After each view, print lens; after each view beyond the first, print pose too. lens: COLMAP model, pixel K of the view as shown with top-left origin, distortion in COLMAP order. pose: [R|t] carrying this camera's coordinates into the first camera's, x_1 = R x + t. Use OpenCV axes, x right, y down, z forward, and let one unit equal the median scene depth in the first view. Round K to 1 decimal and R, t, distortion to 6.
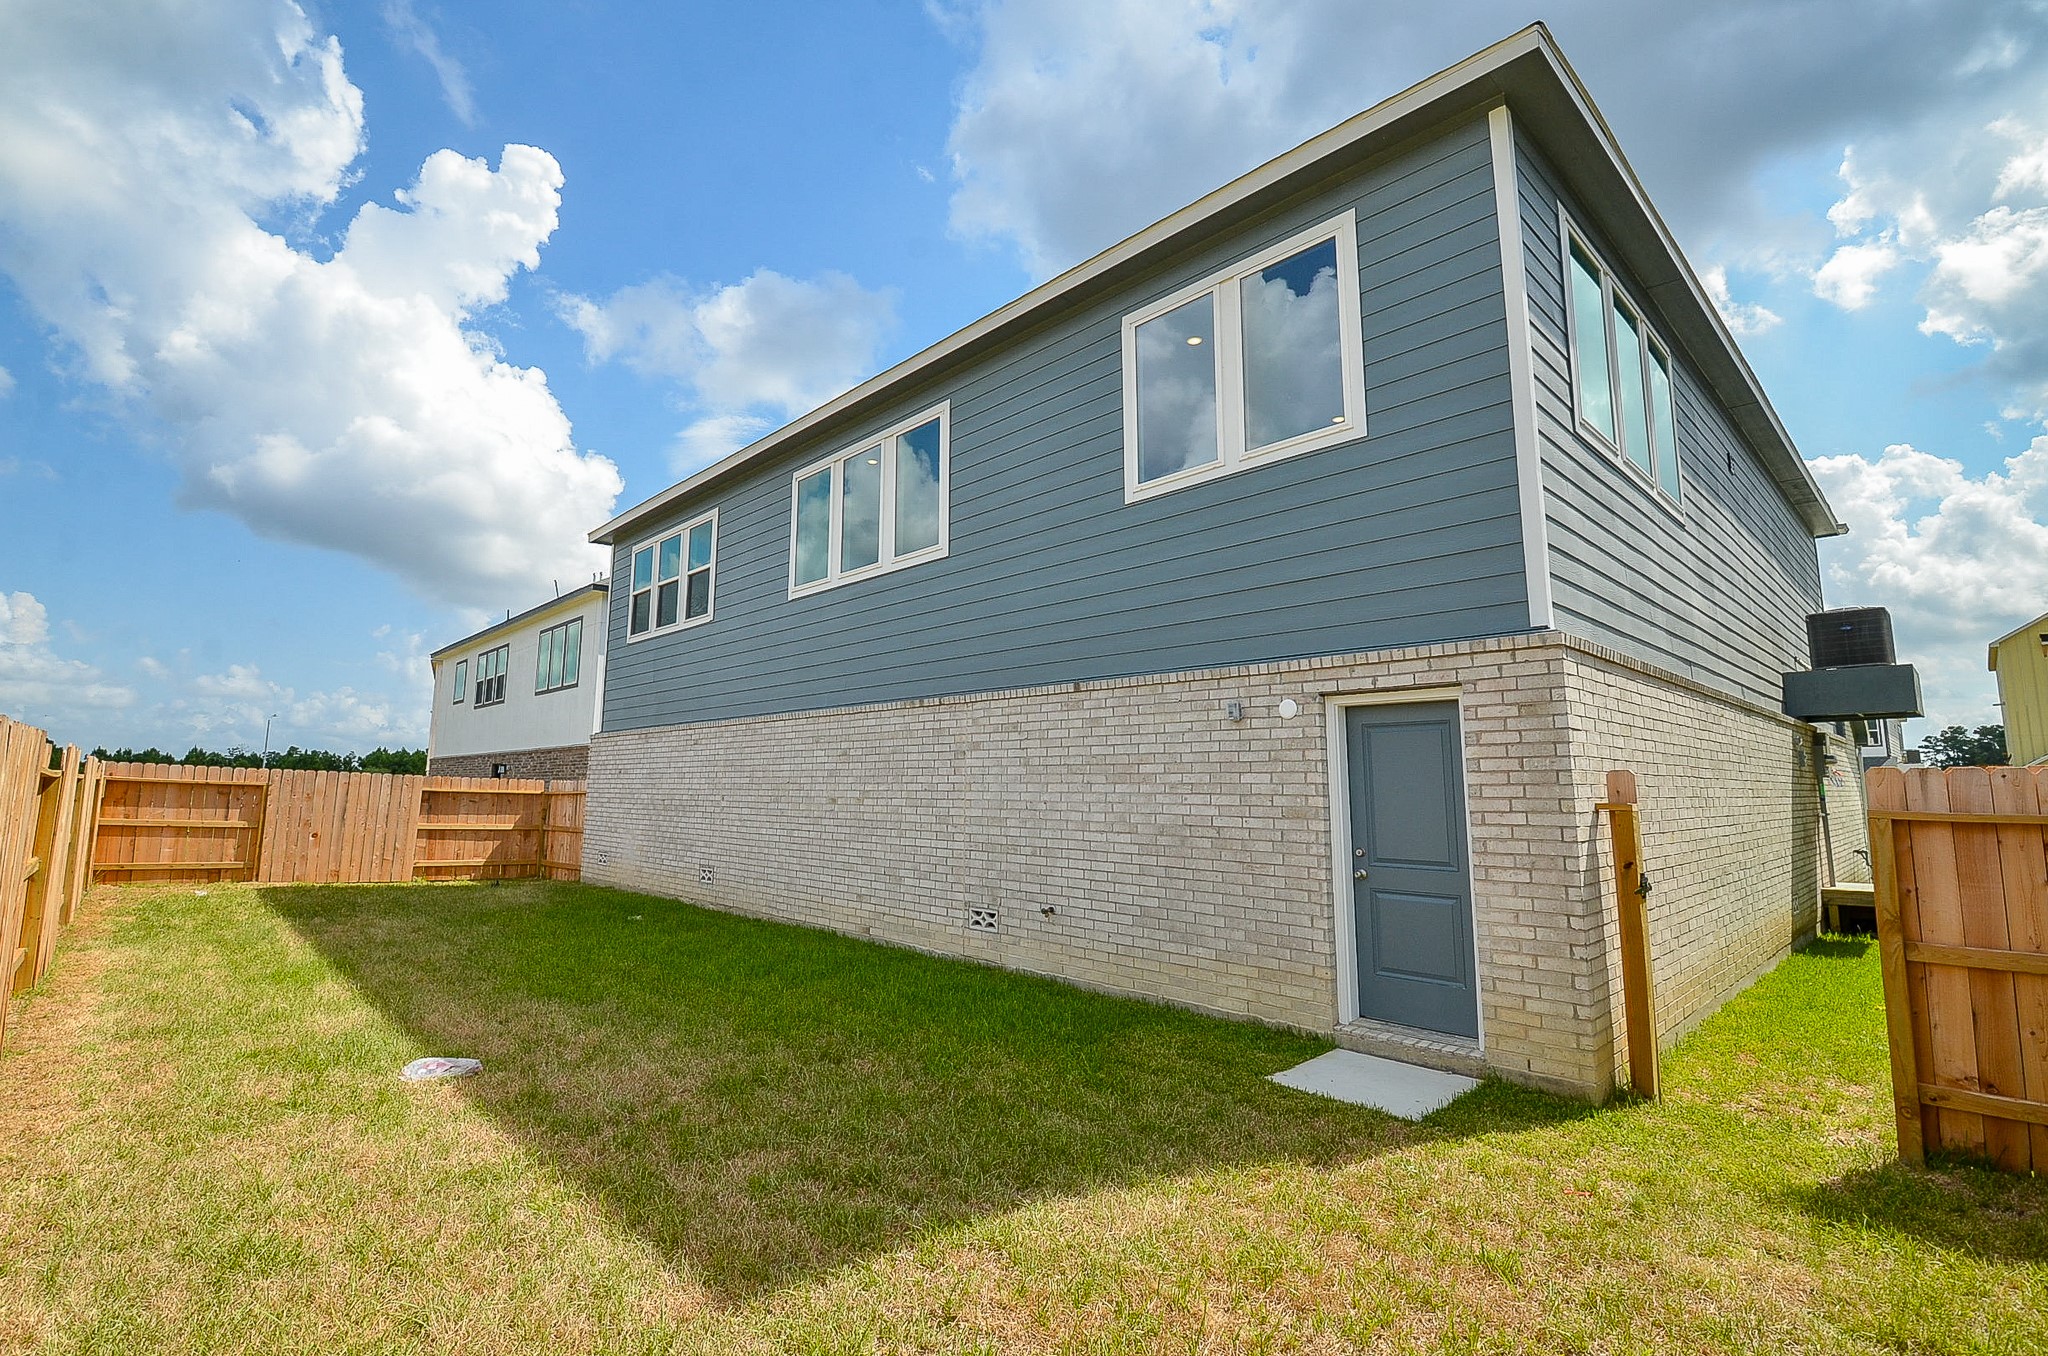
lens RADIAL K [[927.7, 0, 1034.2], [0, 927.7, 660.2], [0, 0, 1]] dist [0.014227, -0.017155]
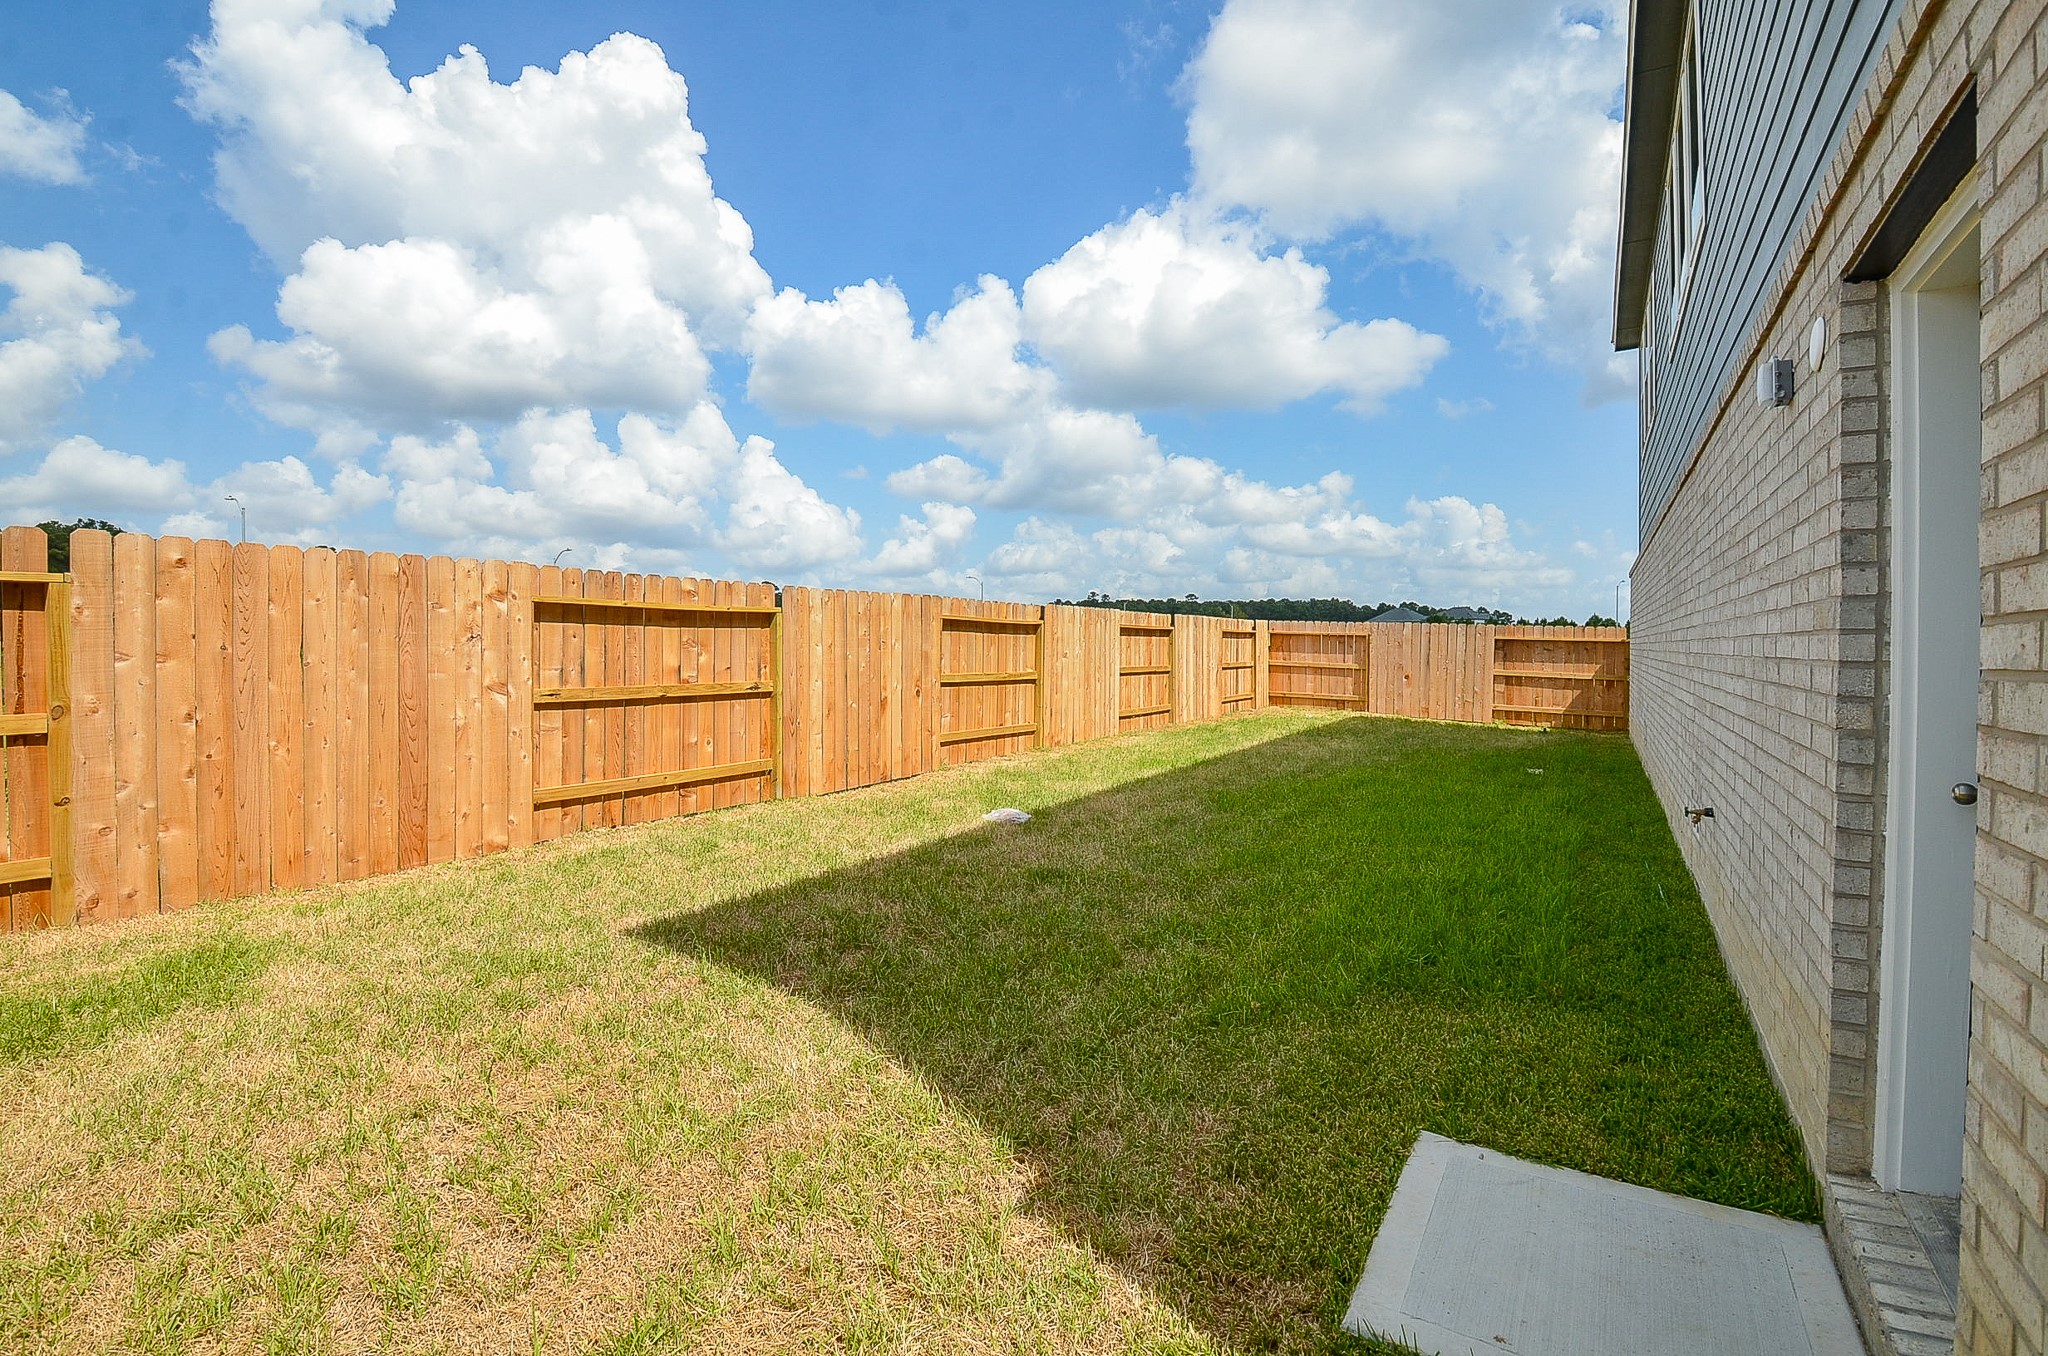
lens RADIAL K [[927.7, 0, 1026.8], [0, 927.7, 671.4], [0, 0, 1]] dist [0.014227, -0.017155]
pose [[0.231619, 0.018723, -0.972626, 0.267333], [0.133681, 0.989717, 0.050886, 0.059624], [0.963578, -0.141807, 0.226734, 0.283072]]
